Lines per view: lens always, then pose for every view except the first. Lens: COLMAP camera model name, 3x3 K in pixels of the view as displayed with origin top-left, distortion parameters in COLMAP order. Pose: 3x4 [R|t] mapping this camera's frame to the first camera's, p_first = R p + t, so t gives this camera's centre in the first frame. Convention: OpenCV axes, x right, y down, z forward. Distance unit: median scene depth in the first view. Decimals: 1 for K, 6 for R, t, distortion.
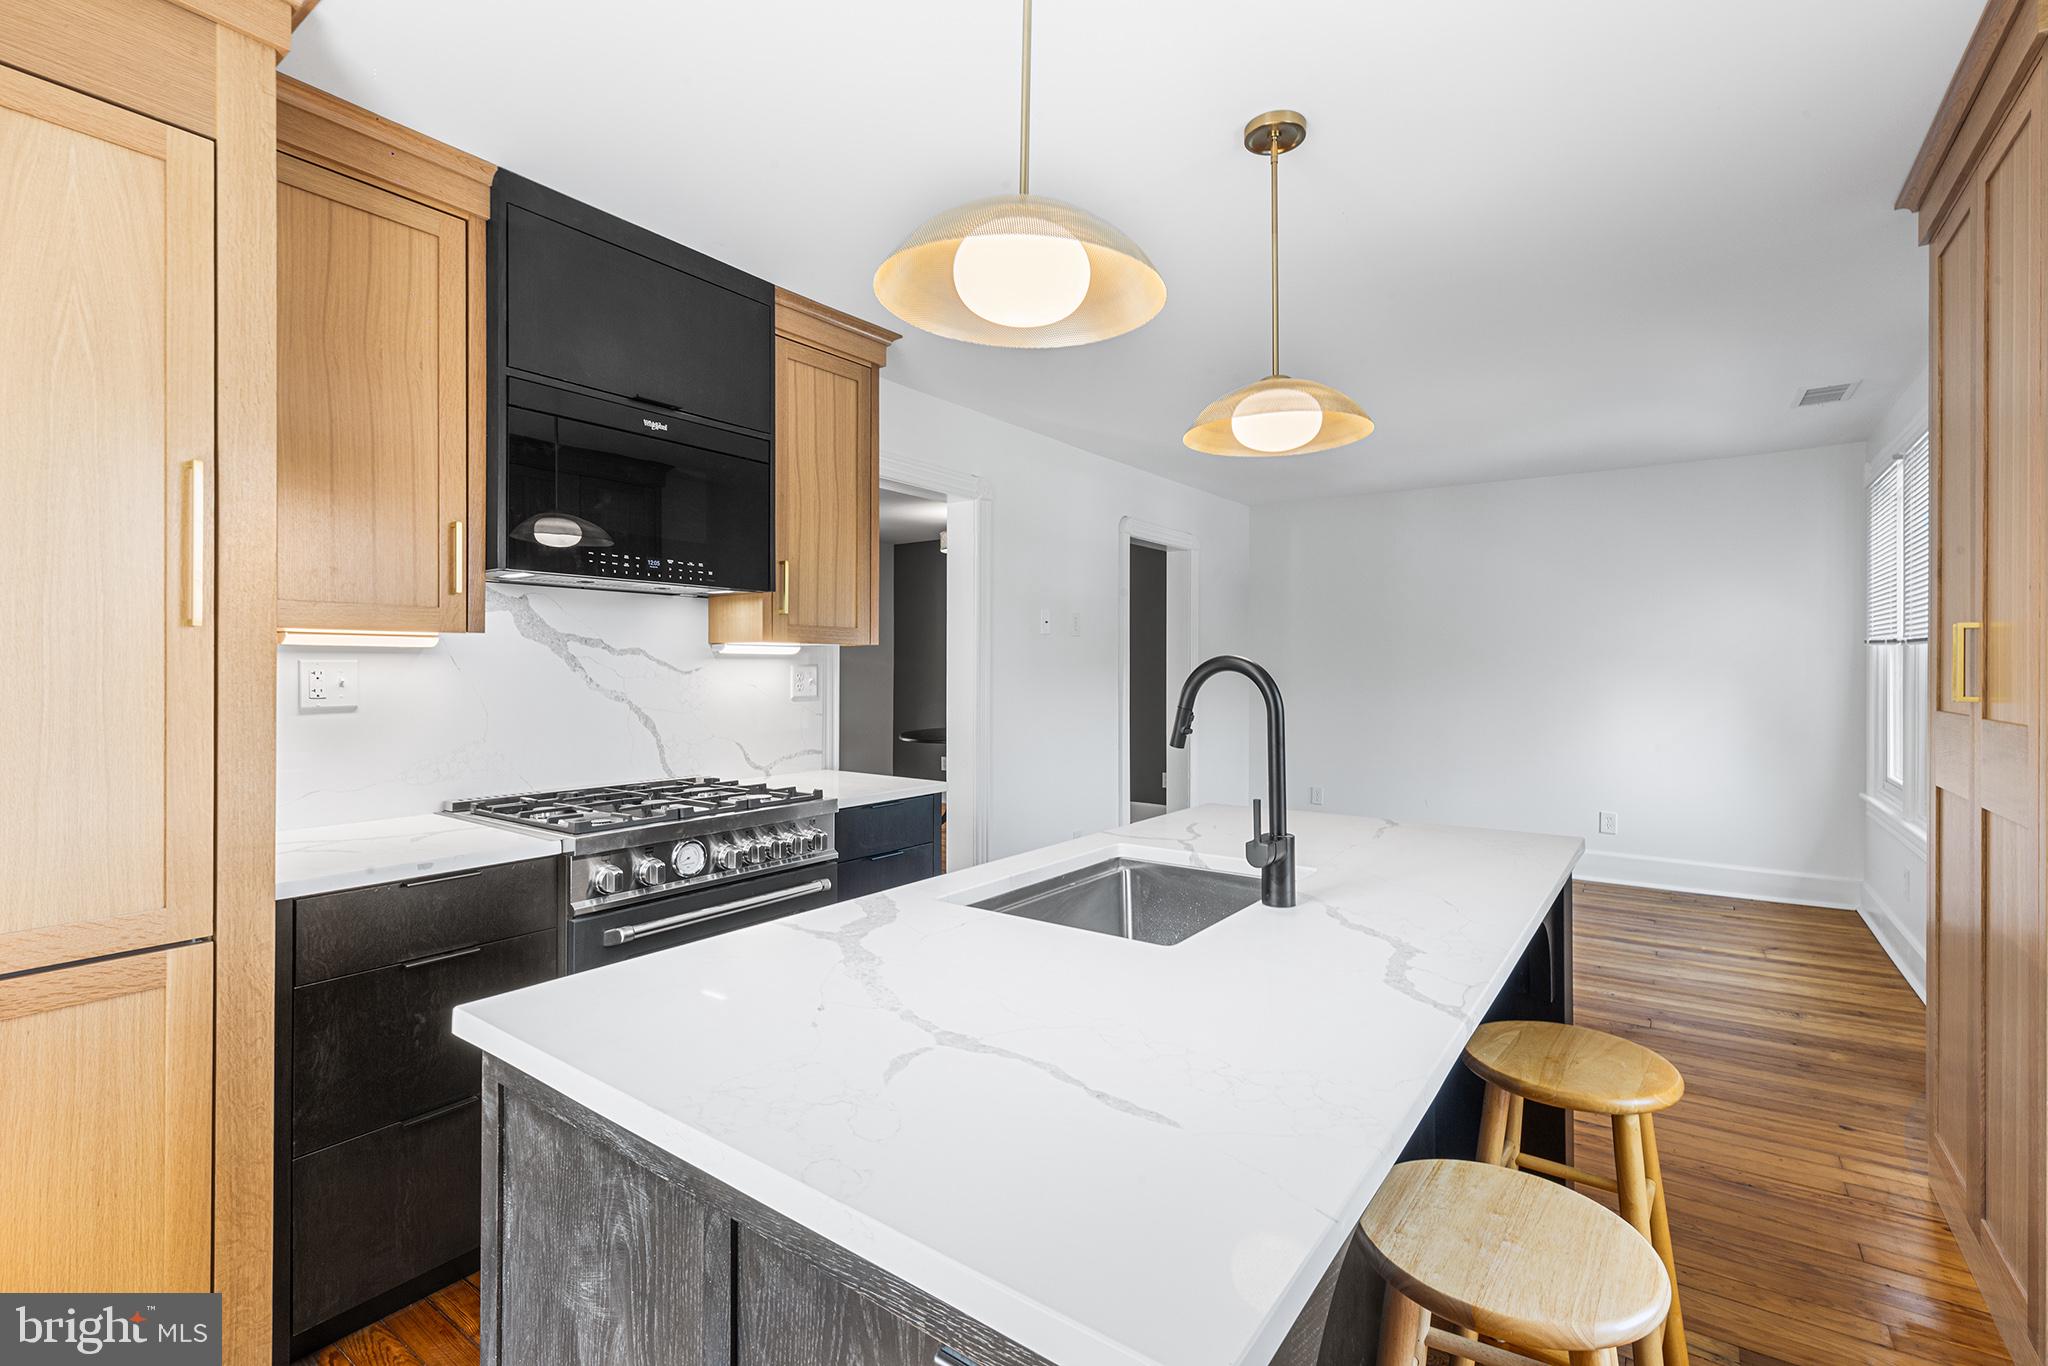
lens RADIAL K [[920.1, 0, 1029.8], [0, 920.1, 674.5], [0, 0, 1]] dist [0.002597, -0.000021]
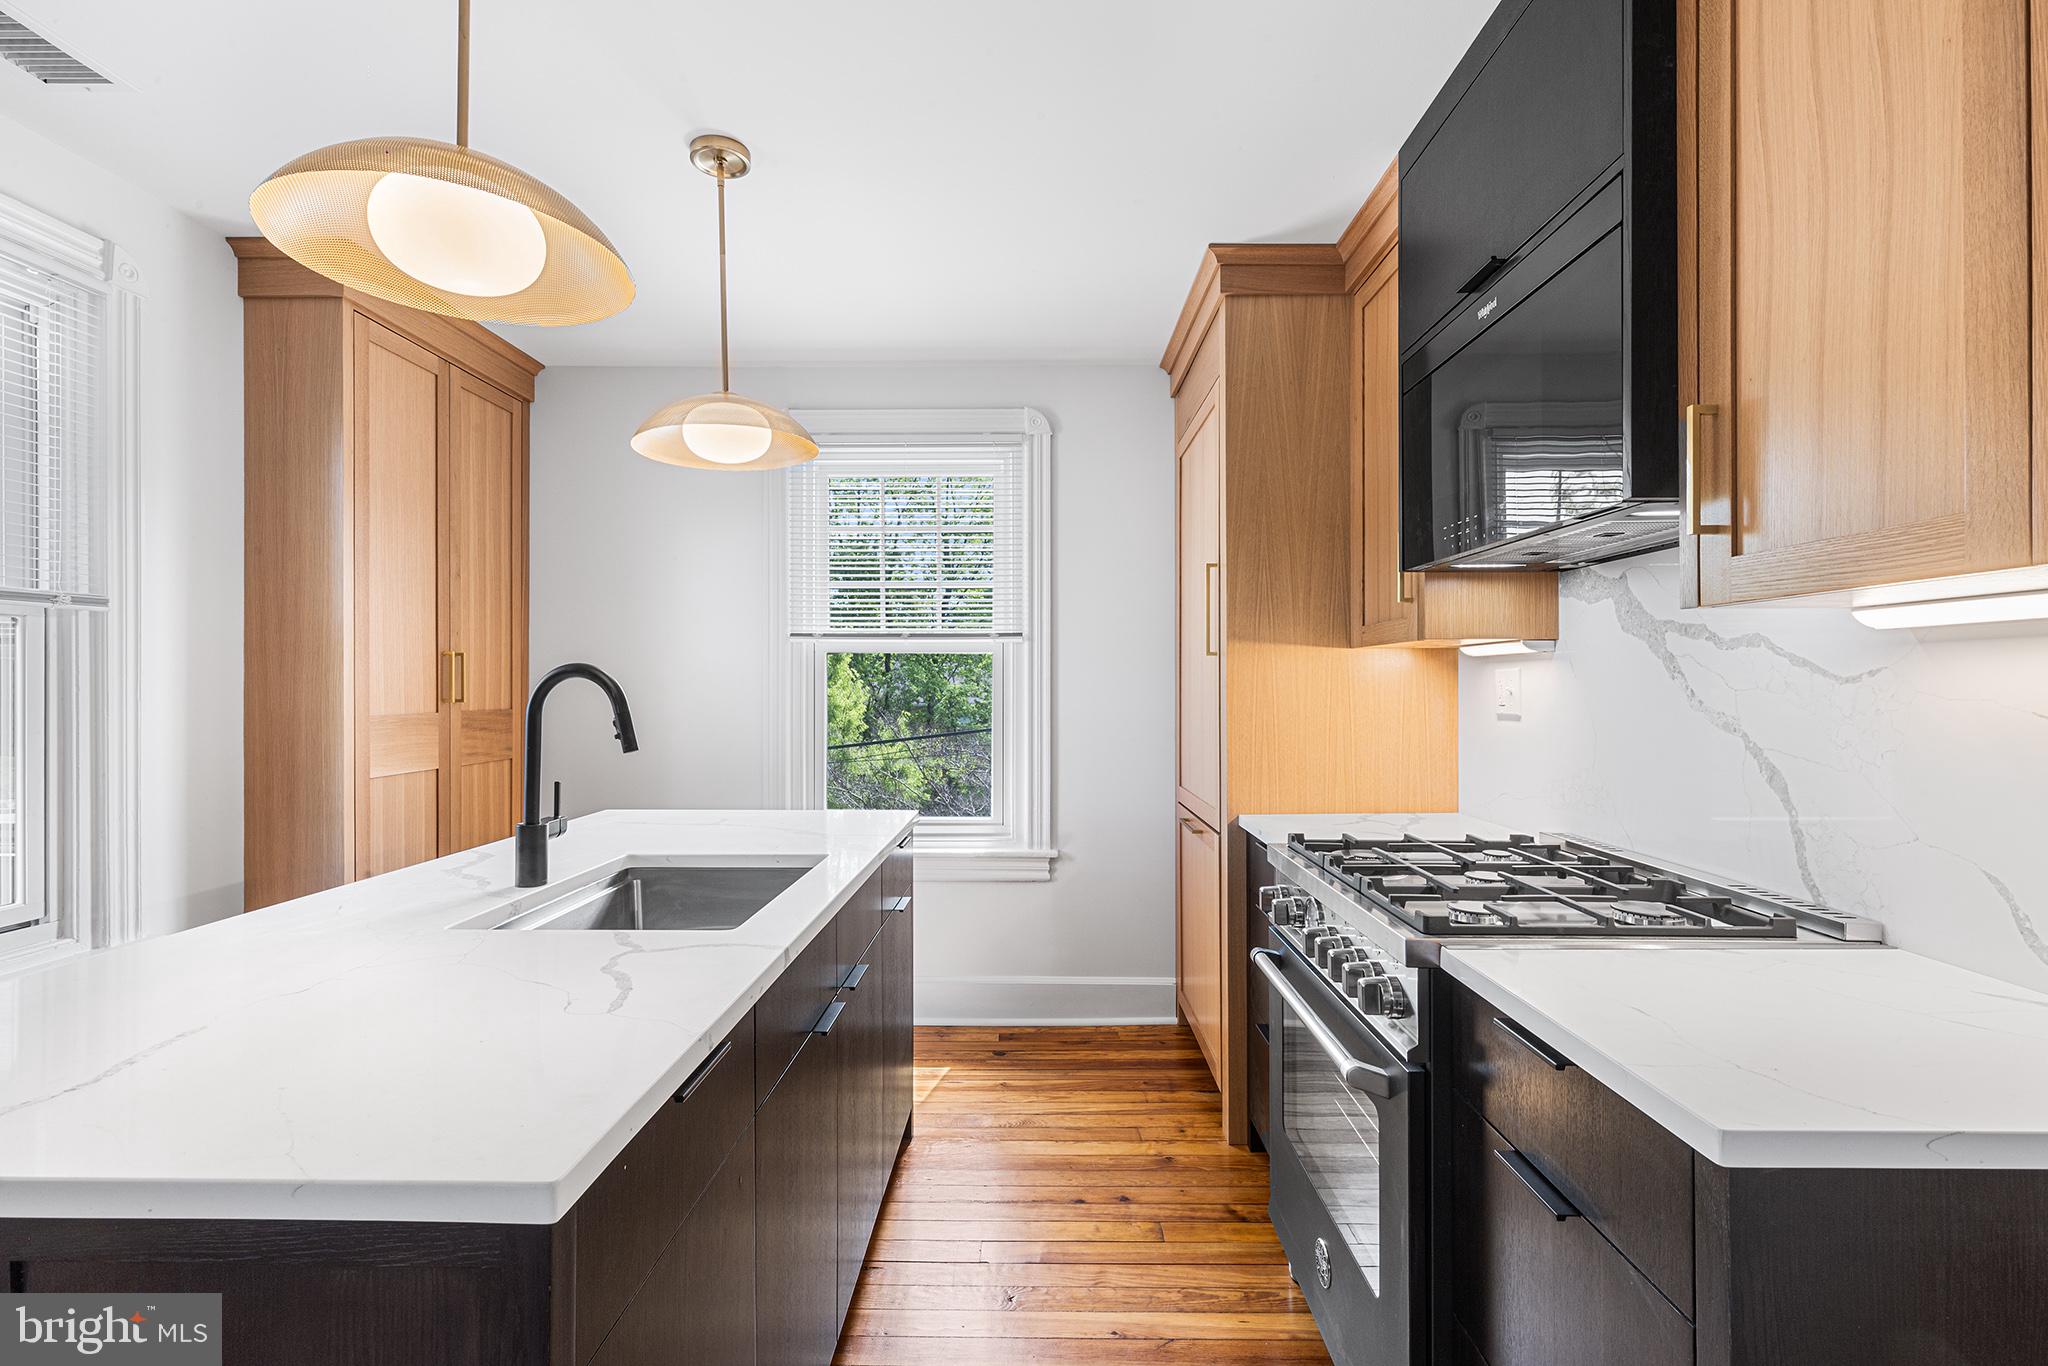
lens RADIAL K [[917.4, 0, 1024.0], [0, 917.4, 683.0], [0, 0, 1]] dist [0.001184, -0.000532]
pose [[-0.818870, -0.001544, -0.573977, 0.233229], [-0.001143, 0.999999, -0.001058, 0.000485], [0.573978, -0.000210, -0.818871, 1.276777]]
